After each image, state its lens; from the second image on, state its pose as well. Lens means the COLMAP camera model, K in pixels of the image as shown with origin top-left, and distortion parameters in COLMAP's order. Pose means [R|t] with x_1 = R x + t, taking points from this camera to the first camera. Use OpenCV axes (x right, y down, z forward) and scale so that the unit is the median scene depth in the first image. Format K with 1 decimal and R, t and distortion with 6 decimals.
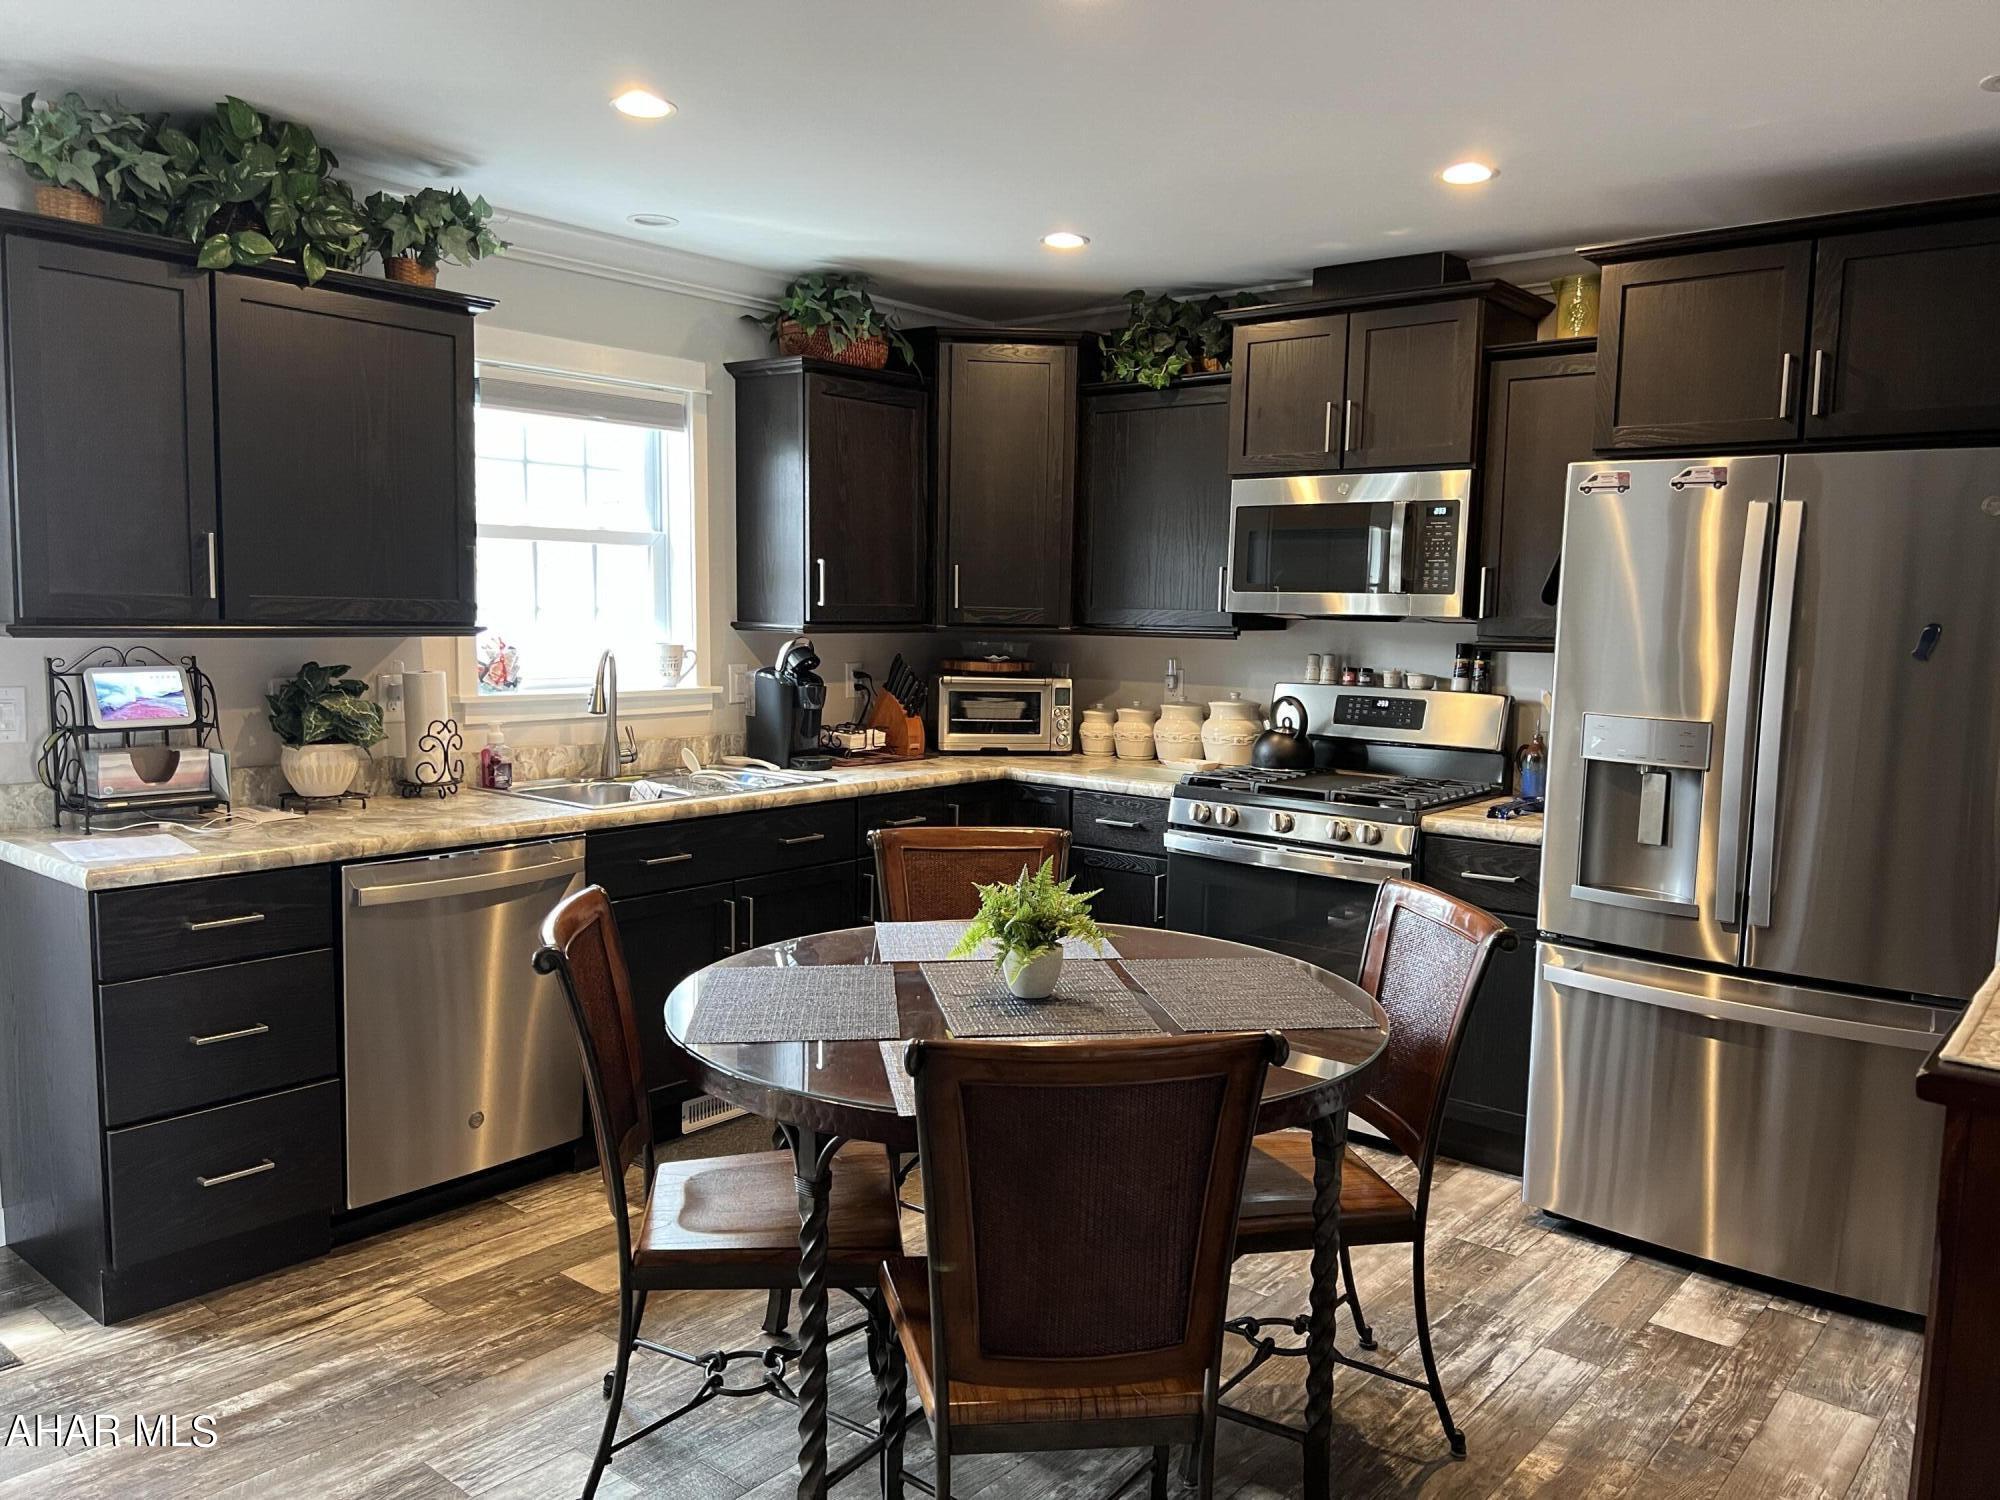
lens RADIAL K [[1508.7, 0, 980.4], [0, 1508.7, 752.8], [0, 0, 1]] dist [0.054368, -0.079692]
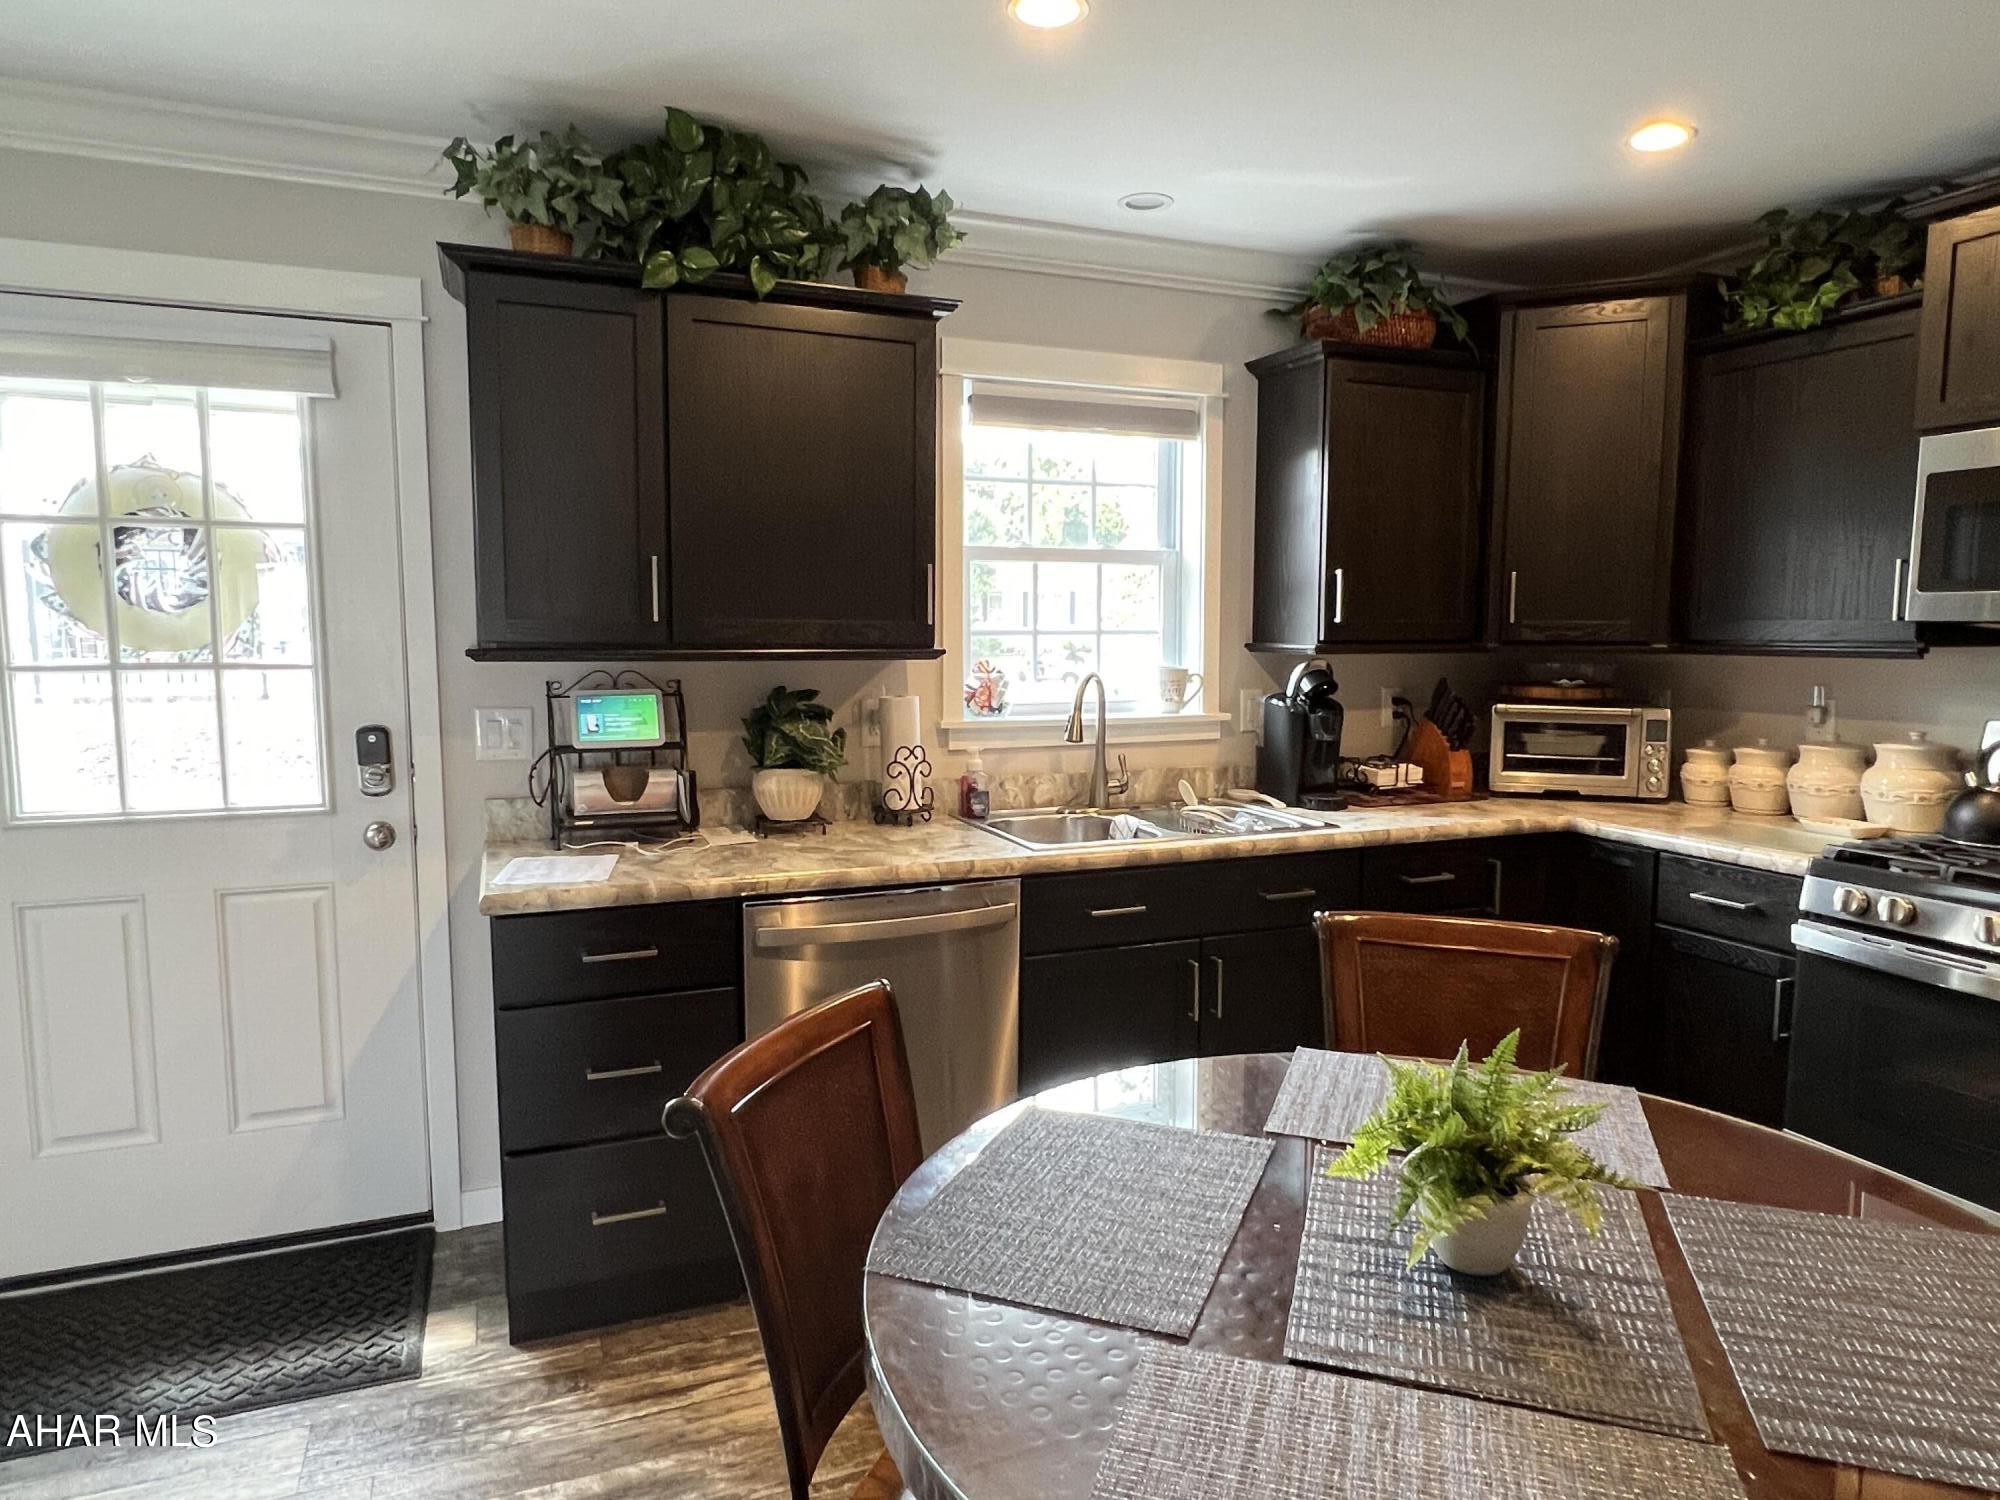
lens RADIAL K [[1224.1, 0, 1000.0], [0, 1224.1, 750.0], [0, 0, 1]] dist [-0.002930, -0.001665]
pose [[0.888393, 0.027764, -0.458243, 0.047735], [-0.031252, 0.999512, -0.000029, -0.017883], [0.458019, 0.014347, 0.888827, 0.286607]]
